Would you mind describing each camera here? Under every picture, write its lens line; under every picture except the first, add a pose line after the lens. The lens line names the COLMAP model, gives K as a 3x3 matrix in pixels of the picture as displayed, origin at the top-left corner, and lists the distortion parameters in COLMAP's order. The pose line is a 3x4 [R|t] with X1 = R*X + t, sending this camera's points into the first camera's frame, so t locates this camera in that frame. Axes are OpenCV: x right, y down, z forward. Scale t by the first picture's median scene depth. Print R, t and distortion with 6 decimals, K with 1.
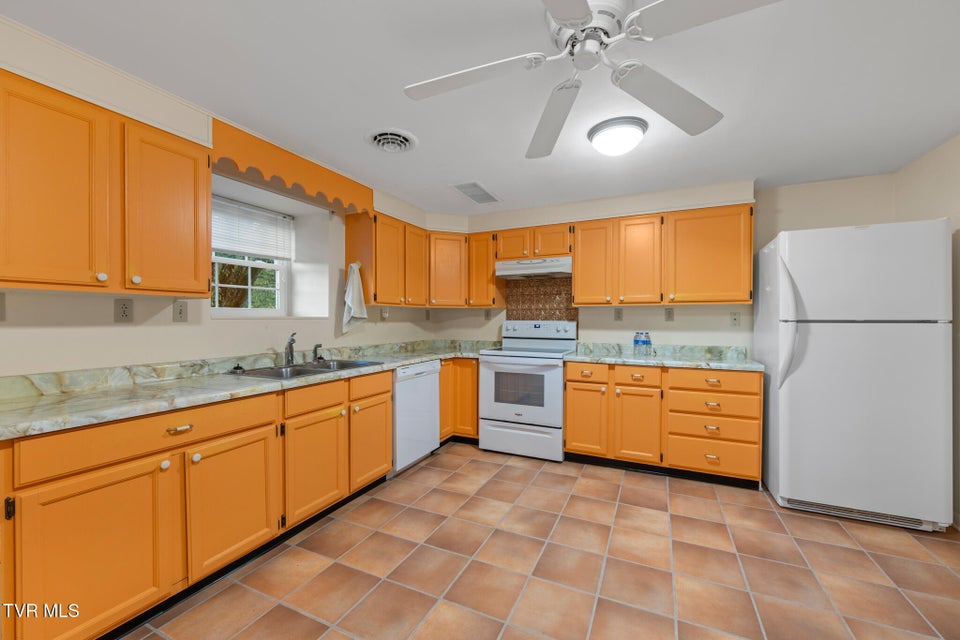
lens RADIAL K [[382.3, 0, 484.1], [0, 382.3, 323.2], [0, 0, 1]] dist [-0.003969, 0.000462]
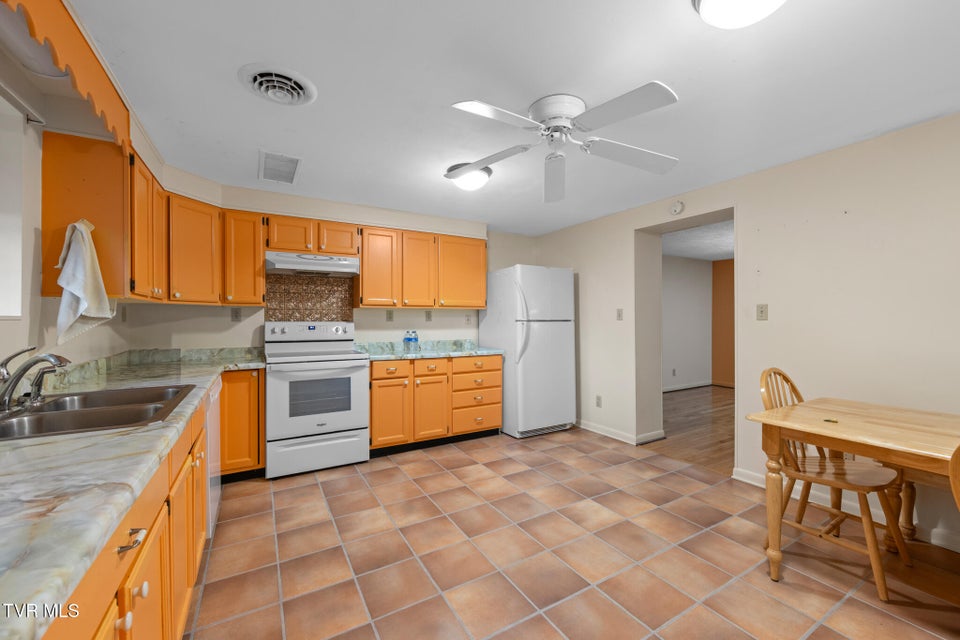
lens RADIAL K [[382.3, 0, 489.0], [0, 382.3, 322.4], [0, 0, 1]] dist [-0.003969, 0.000462]
pose [[0.557261, -0.006293, 0.830313, -0.490972], [0.011334, 0.999936, -0.000027, -0.000027], [-0.830260, 0.009426, 0.557297, 0.176826]]
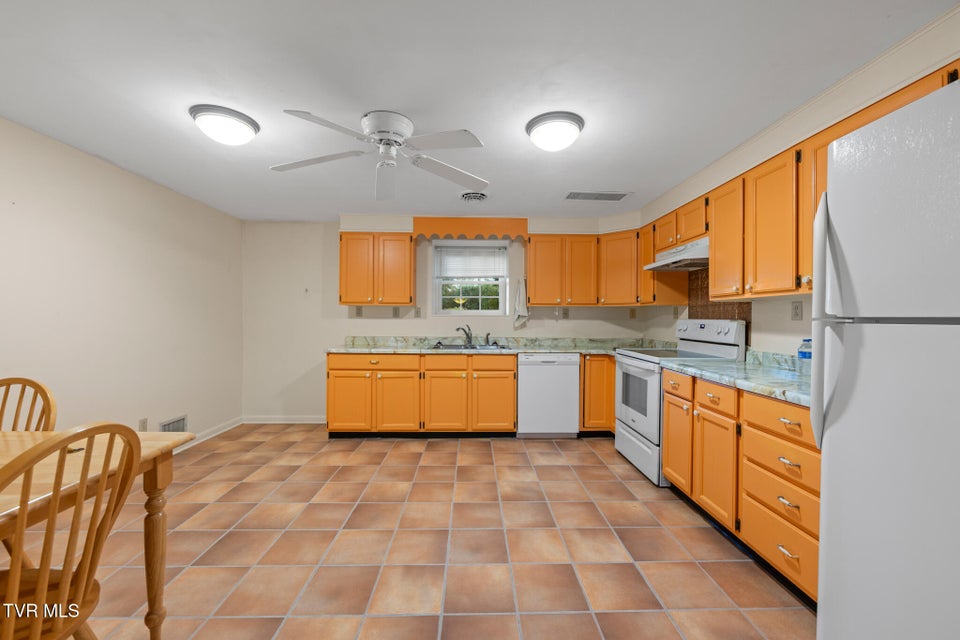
lens RADIAL K [[382.3, 0, 479.6], [0, 382.3, 319.4], [0, 0, 1]] dist [-0.003969, 0.000462]
pose [[0.431862, 0.006567, -0.901916, 0.845396], [-0.015793, 0.999875, -0.000282, 0.001184], [0.901801, 0.014366, 0.431912, 0.292811]]
